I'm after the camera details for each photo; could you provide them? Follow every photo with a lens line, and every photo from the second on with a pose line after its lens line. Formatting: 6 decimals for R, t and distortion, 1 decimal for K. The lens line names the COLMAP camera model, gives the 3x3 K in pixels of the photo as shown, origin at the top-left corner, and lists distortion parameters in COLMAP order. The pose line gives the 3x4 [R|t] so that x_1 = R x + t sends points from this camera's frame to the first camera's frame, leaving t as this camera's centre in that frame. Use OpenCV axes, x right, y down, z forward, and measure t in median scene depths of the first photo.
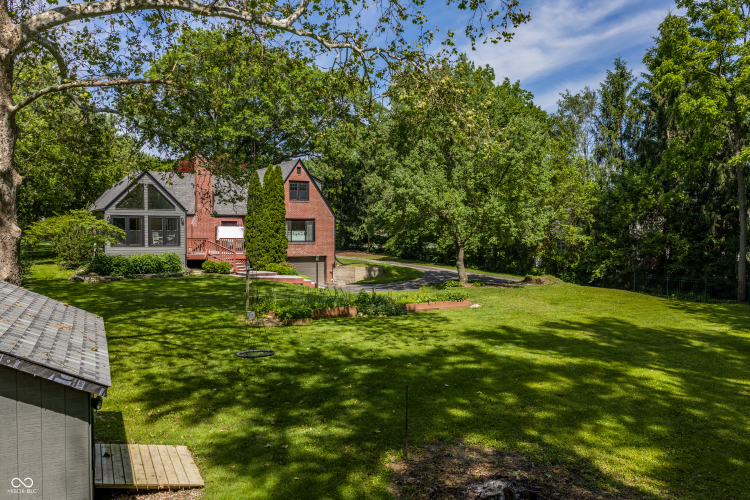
lens RADIAL K [[624.6, 0, 375.0], [0, 624.6, 250.0], [0, 0, 1]] dist [0.033811, -0.002753]
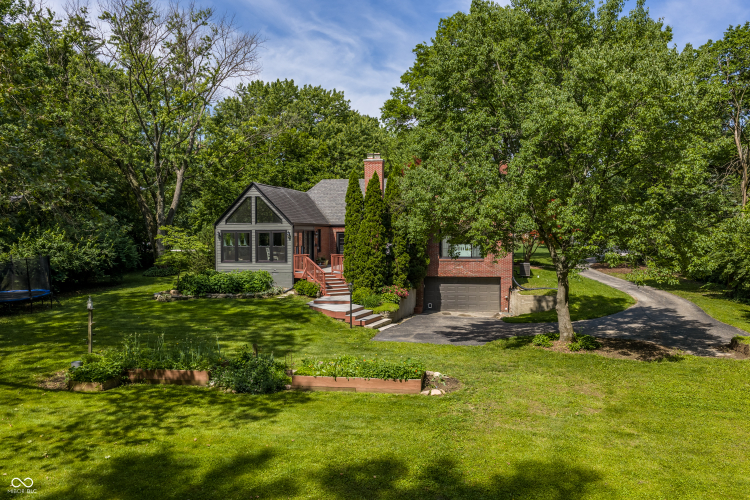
lens RADIAL K [[624.6, 0, 375.0], [0, 624.6, 250.0], [0, 0, 1]] dist [0.033811, -0.002753]
pose [[0.752186, 0.018515, -0.658691, 0.382098], [-0.014771, 0.999828, 0.011235, -0.036945], [0.658785, 0.001279, 0.752330, 0.403027]]
